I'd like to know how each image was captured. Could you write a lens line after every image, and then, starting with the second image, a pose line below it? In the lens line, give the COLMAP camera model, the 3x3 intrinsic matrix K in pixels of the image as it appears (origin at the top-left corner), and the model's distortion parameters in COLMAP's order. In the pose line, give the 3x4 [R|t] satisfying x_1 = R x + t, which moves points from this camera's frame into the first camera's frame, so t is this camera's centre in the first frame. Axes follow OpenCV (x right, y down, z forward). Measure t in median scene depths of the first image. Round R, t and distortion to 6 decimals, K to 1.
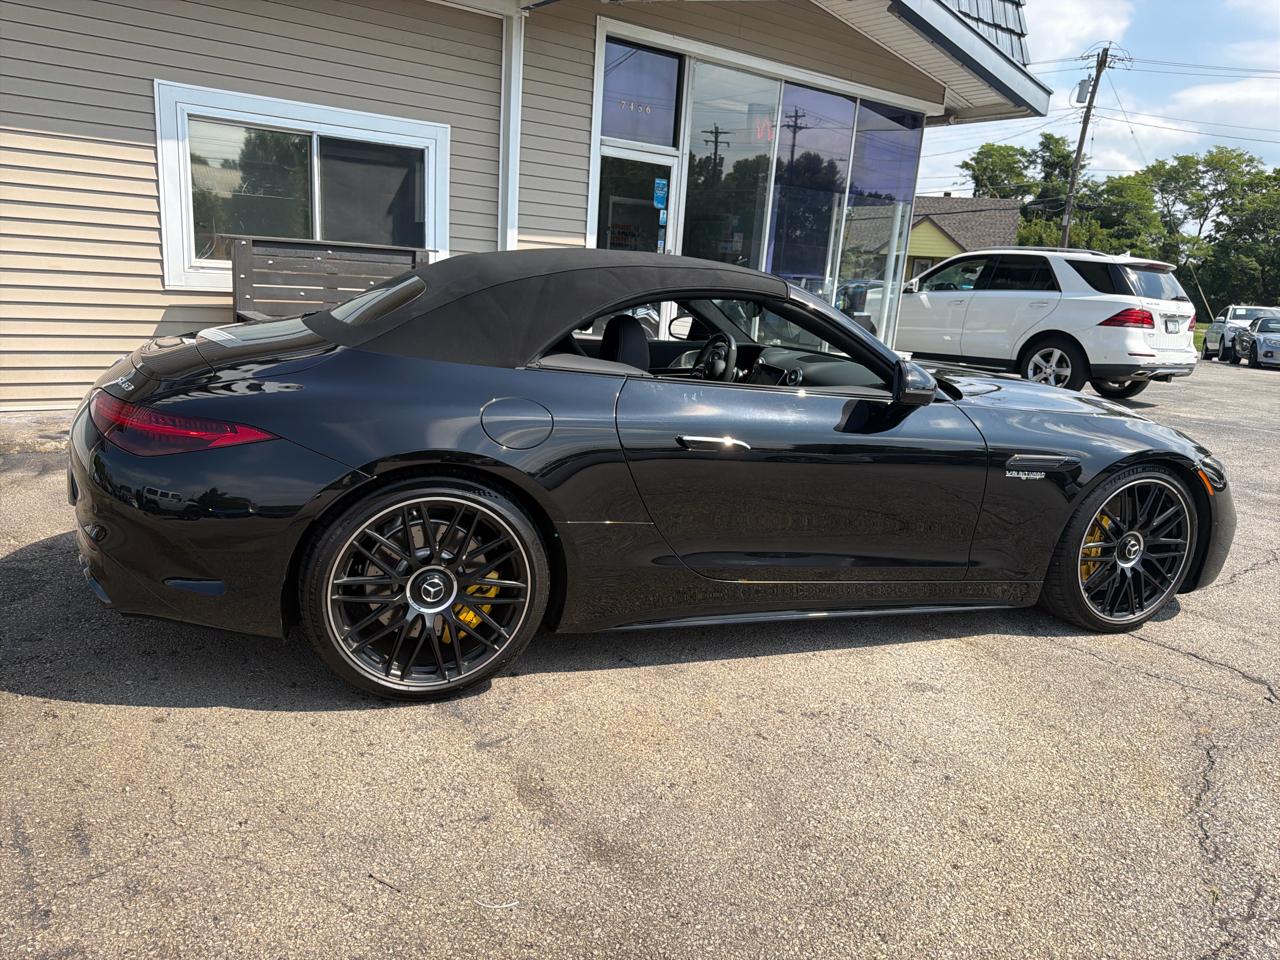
lens RADIAL K [[903.2, 0, 638.3], [0, 903.2, 488.9], [0, 0, 1]] dist [0.029915, -0.037156]
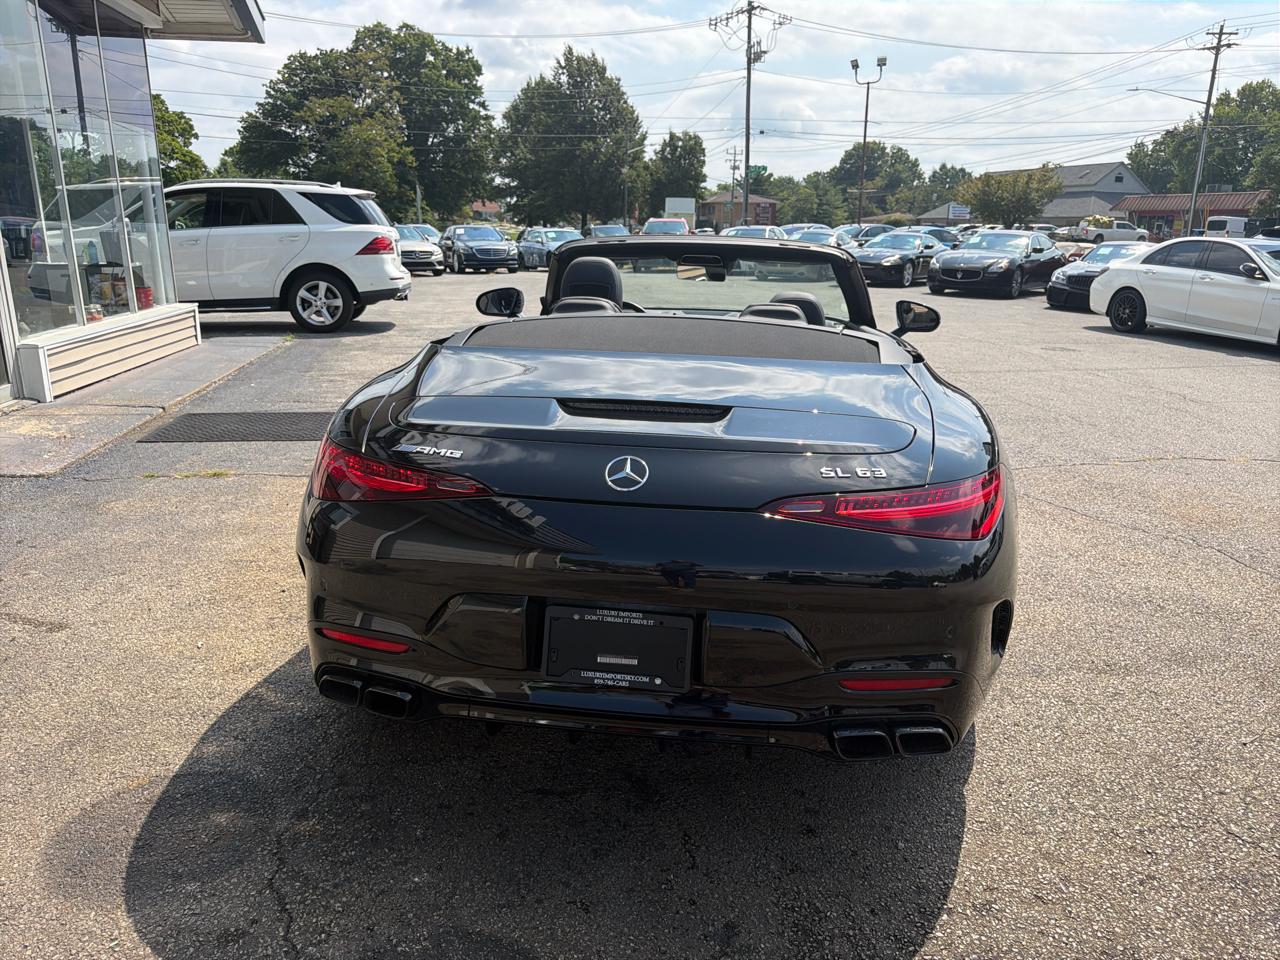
lens RADIAL K [[912.2, 0, 646.1], [0, 912.2, 483.3], [0, 0, 1]] dist [0.022067, -0.029734]
pose [[0.452949, -0.297329, 0.840496, -0.546267], [0.229594, 0.949853, 0.212285, -0.130070], [-0.861466, 0.096819, 0.498500, 0.345136]]
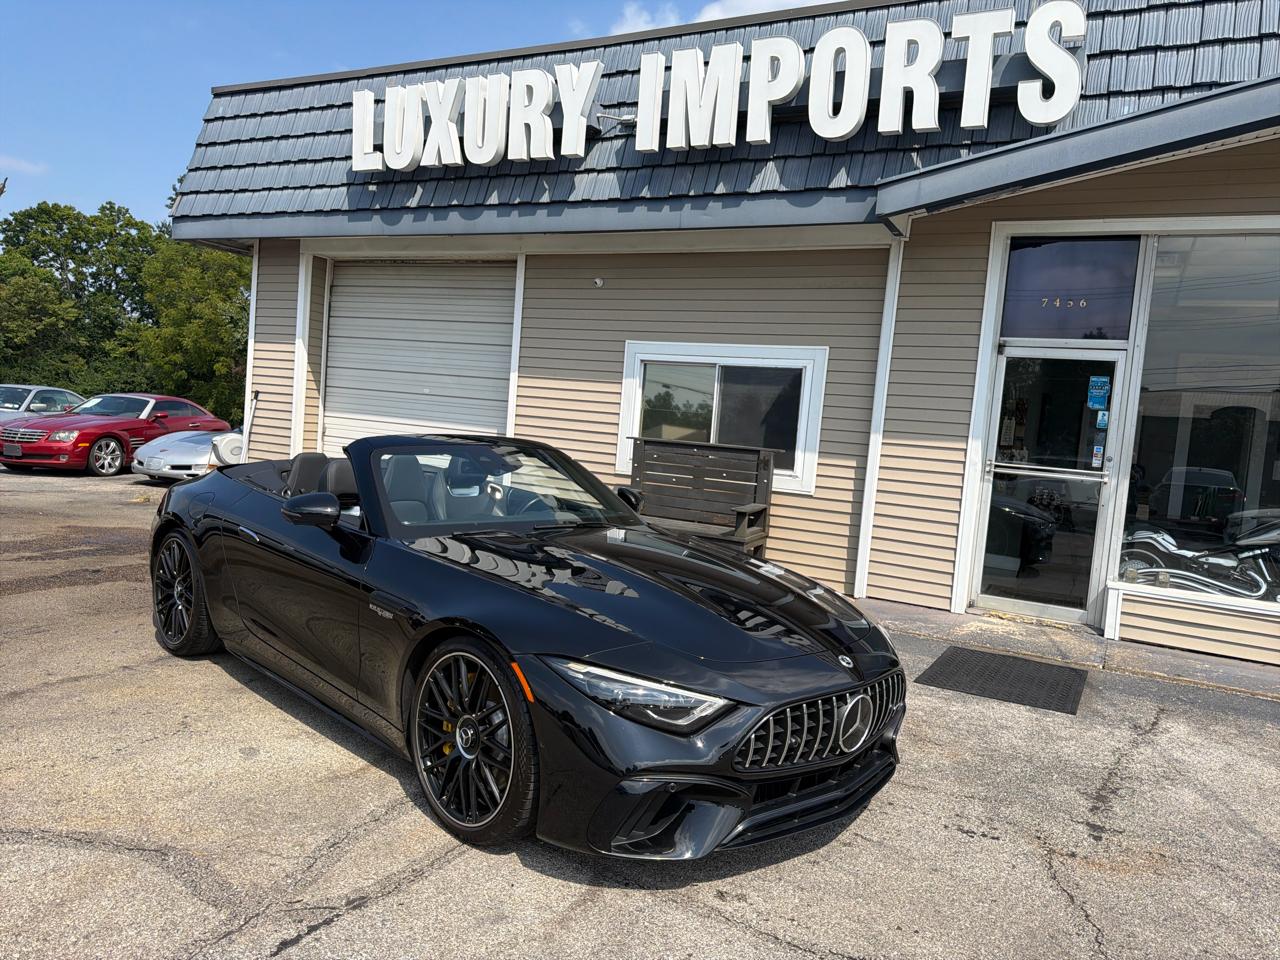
lens RADIAL K [[903.2, 0, 640.7], [0, 903.2, 478.1], [0, 0, 1]] dist [0.029915, -0.037156]
pose [[0.442073, 0.024752, -0.896637, 0.826163], [-0.263052, 0.959245, -0.103213, -0.074330], [0.857540, 0.281490, 0.430567, 0.416602]]
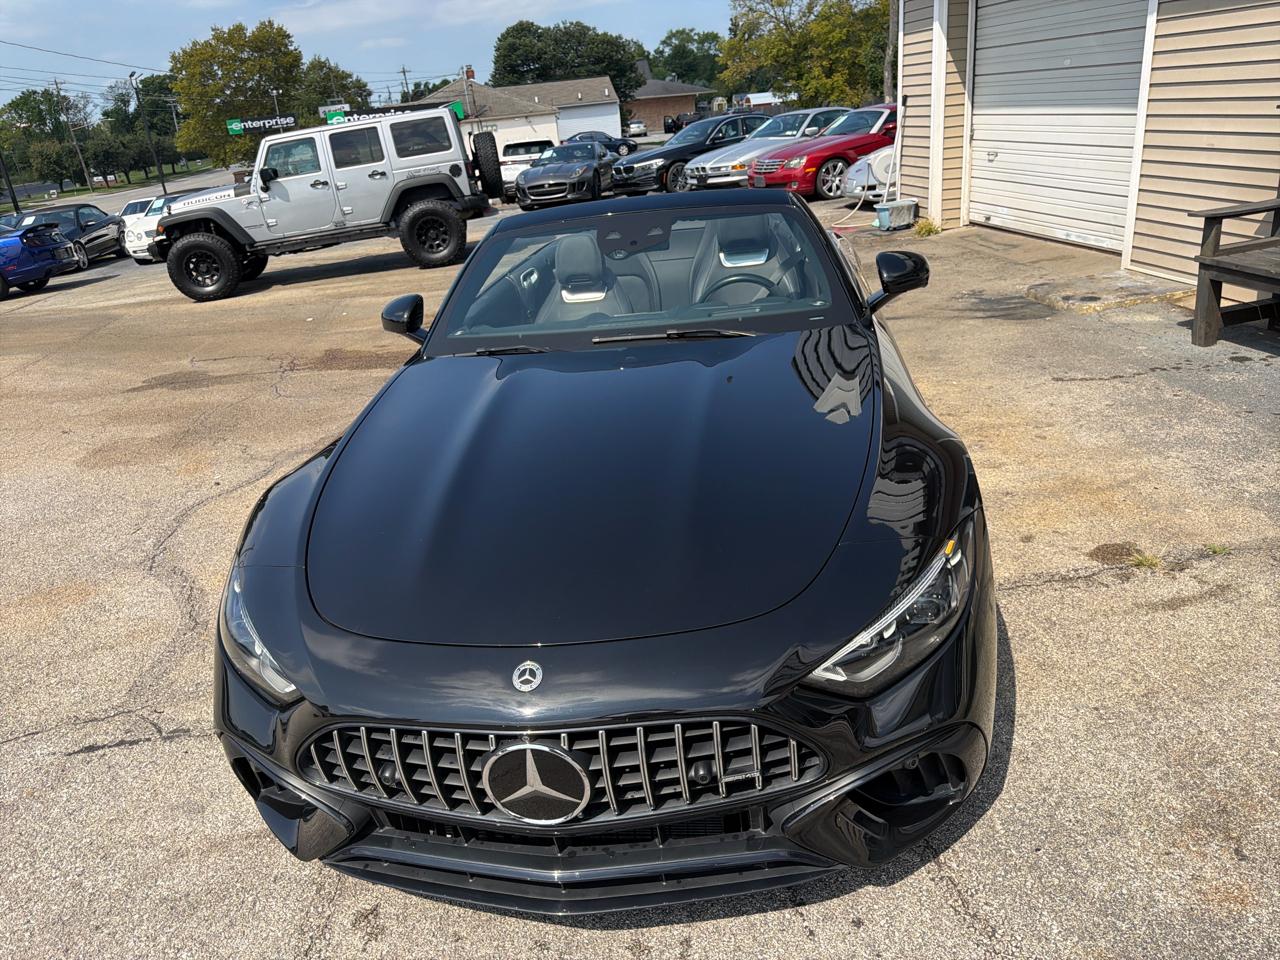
lens RADIAL K [[912.2, 0, 637.2], [0, 912.2, 472.5], [0, 0, 1]] dist [0.022067, -0.029734]
pose [[-0.458867, 0.311229, -0.832212, 0.613694], [-0.149079, 0.896396, 0.417432, -0.237675], [0.875909, 0.315611, -0.364929, 0.884955]]
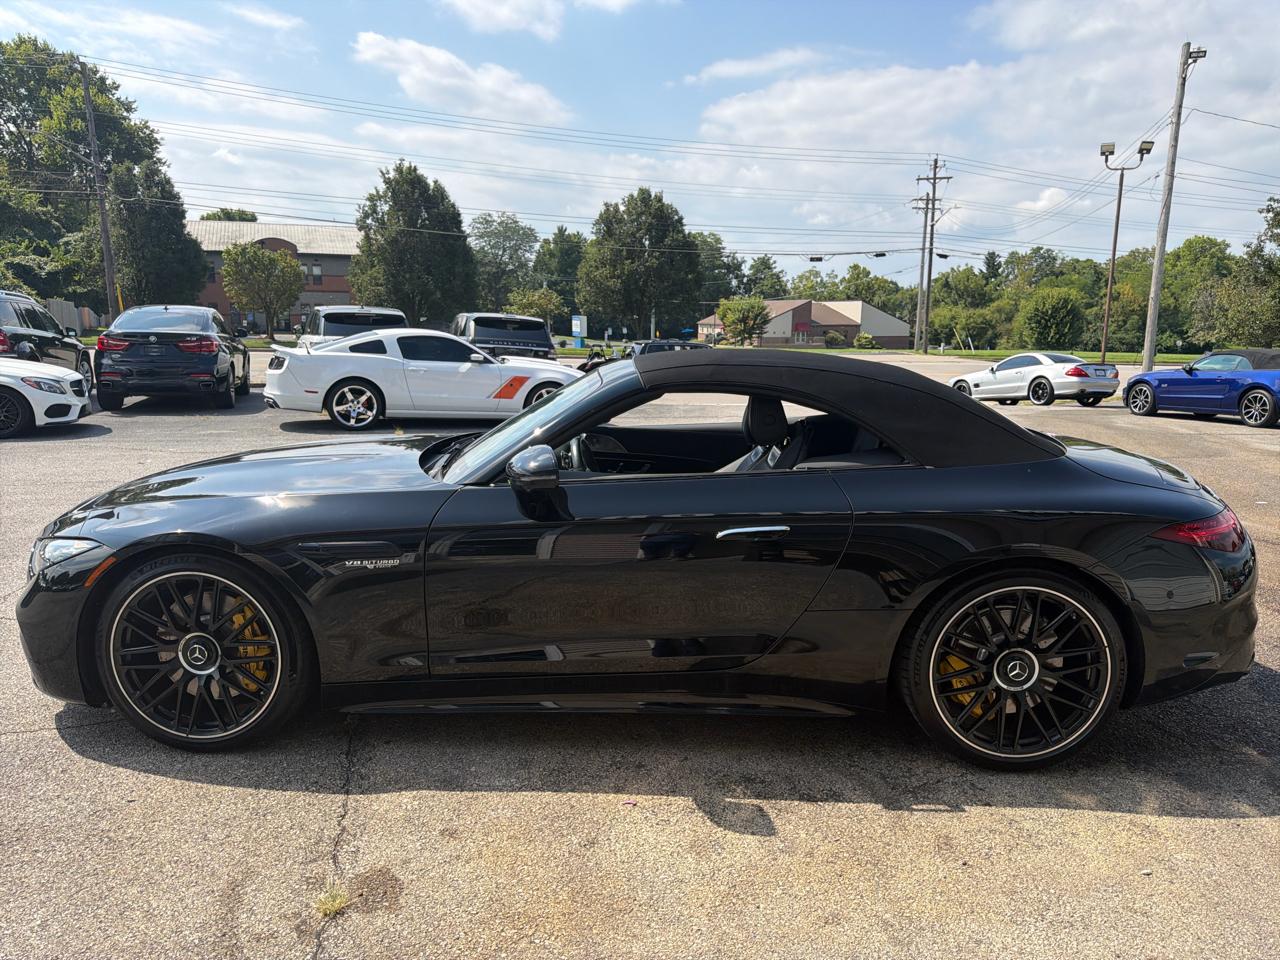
lens RADIAL K [[912.2, 0, 643.3], [0, 912.2, 472.8], [0, 0, 1]] dist [0.022067, -0.029734]
pose [[-0.924157, -0.141047, 0.355021, -0.177204], [0.020159, 0.910041, 0.414028, -0.337292], [-0.381482, 0.389784, -0.838177, 1.168555]]
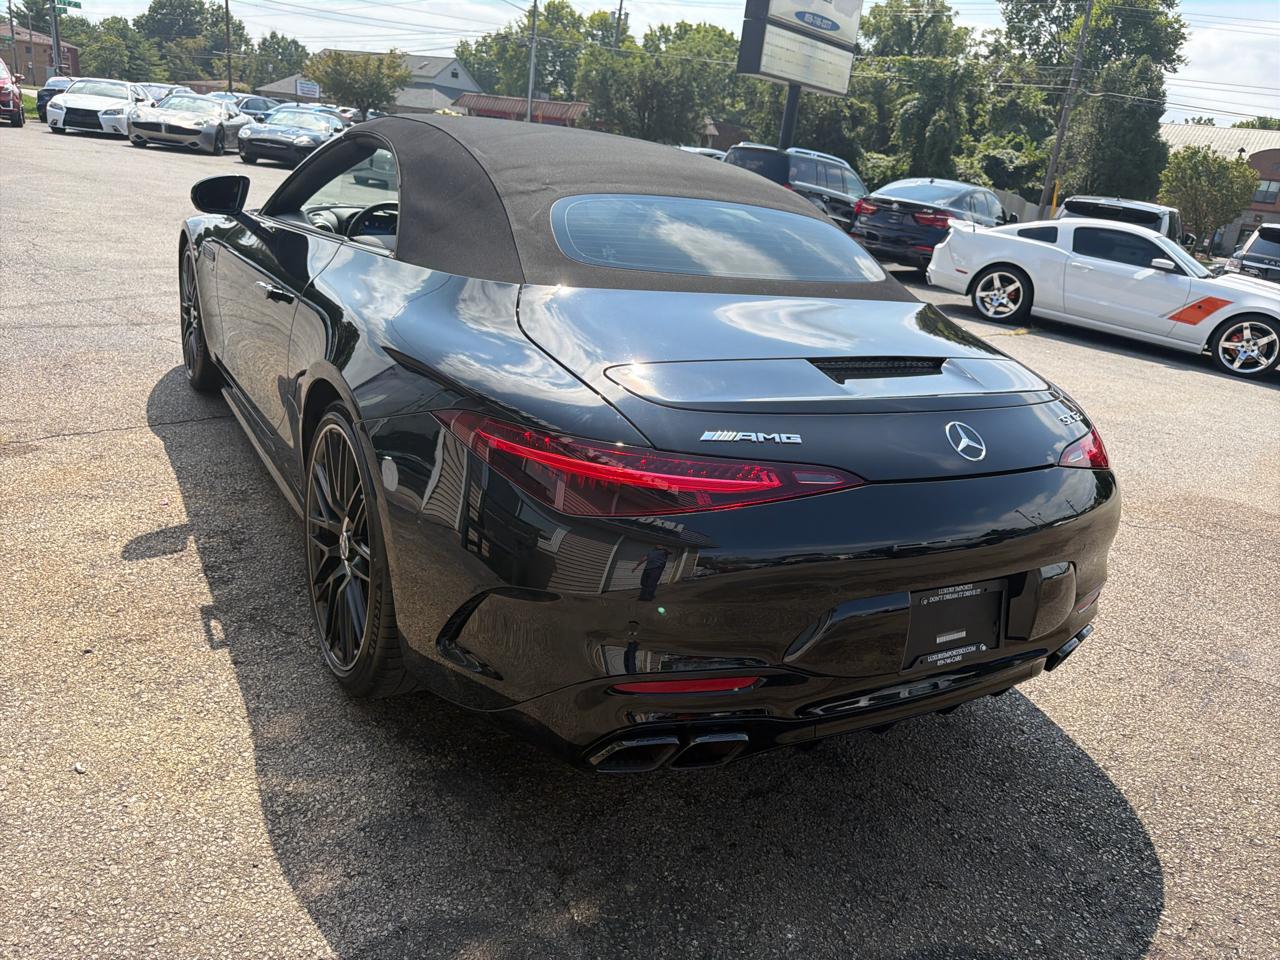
lens RADIAL K [[912.2, 0, 647.9], [0, 912.2, 480.5], [0, 0, 1]] dist [0.022067, -0.029734]
pose [[-0.187312, -0.412958, 0.891280, -0.535414], [0.108424, 0.893103, 0.436590, -0.197290], [-0.976298, 0.178414, -0.122515, 0.640647]]
